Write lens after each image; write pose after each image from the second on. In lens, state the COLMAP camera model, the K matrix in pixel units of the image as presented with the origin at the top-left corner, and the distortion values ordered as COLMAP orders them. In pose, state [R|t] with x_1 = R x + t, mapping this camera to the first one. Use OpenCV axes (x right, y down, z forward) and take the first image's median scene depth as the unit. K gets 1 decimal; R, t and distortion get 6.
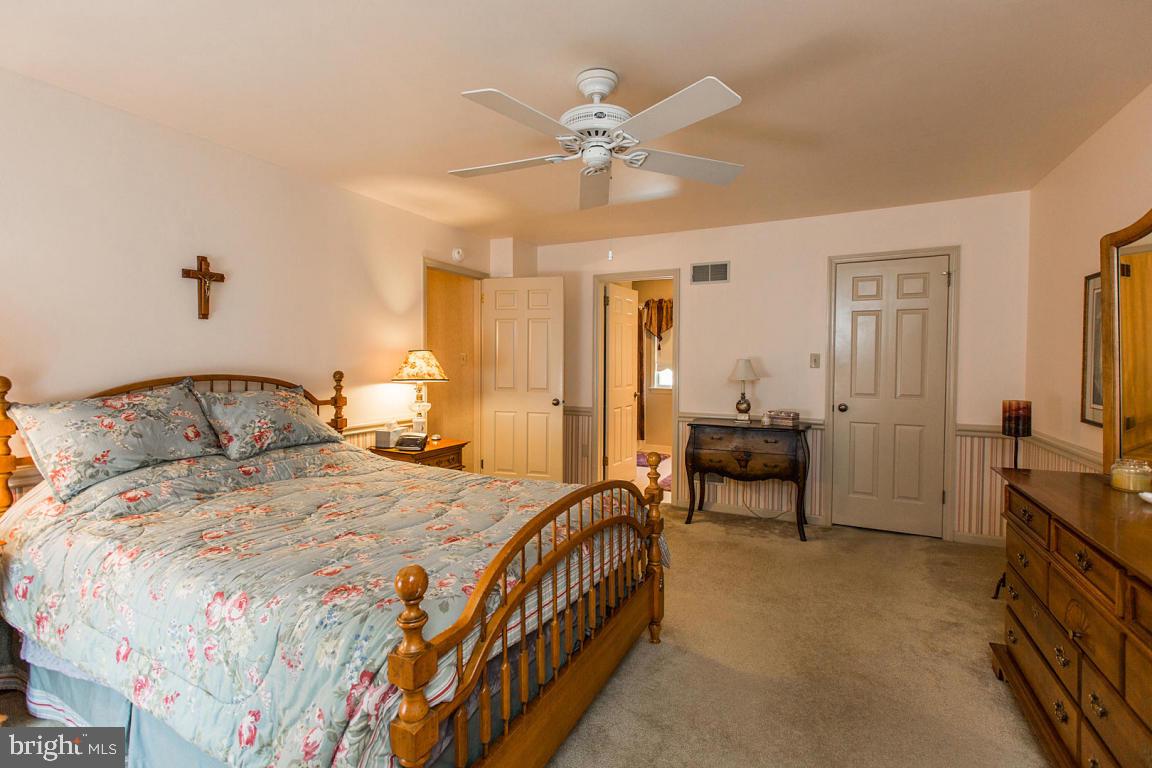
lens RADIAL K [[529.2, 0, 577.9], [0, 529.2, 378.1], [0, 0, 1]] dist [0.005355, -0.001079]
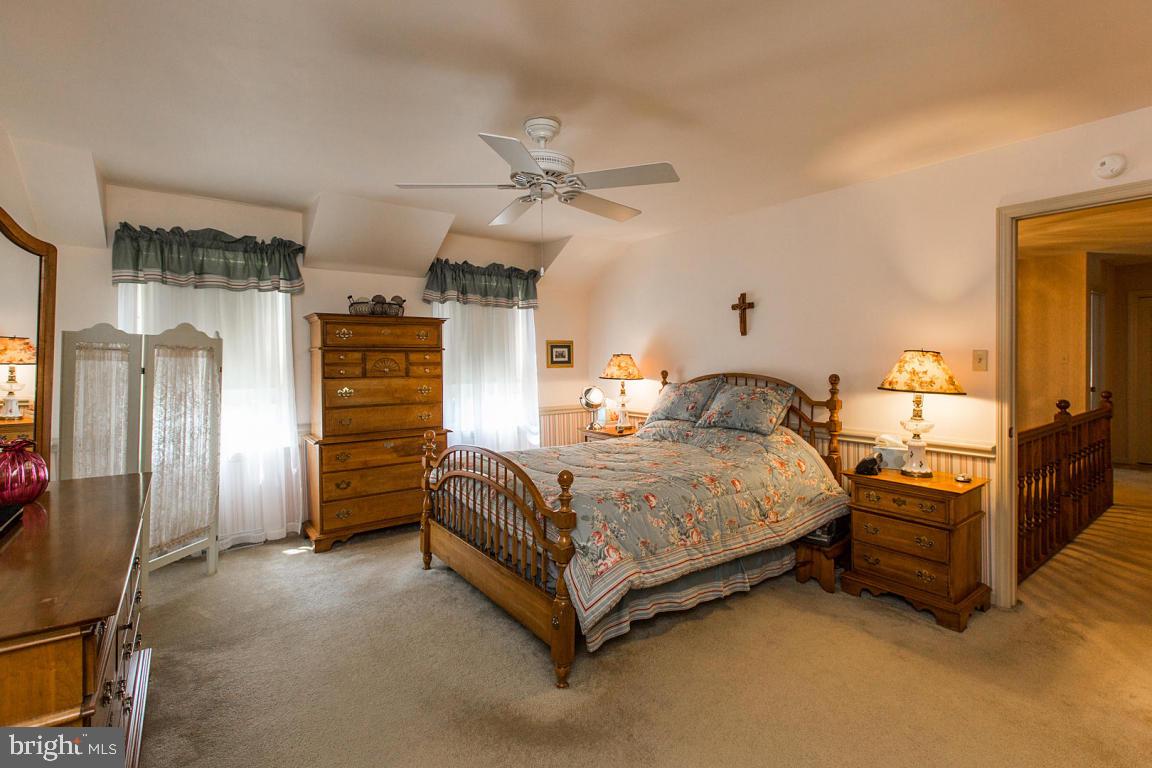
lens RADIAL K [[529.2, 0, 594.6], [0, 529.2, 351.2], [0, 0, 1]] dist [0.005355, -0.001079]
pose [[-0.440085, -0.008241, -0.897919, 0.656422], [-0.022763, 0.999739, 0.001981, -0.049384], [0.897668, 0.021311, -0.440157, 1.039105]]
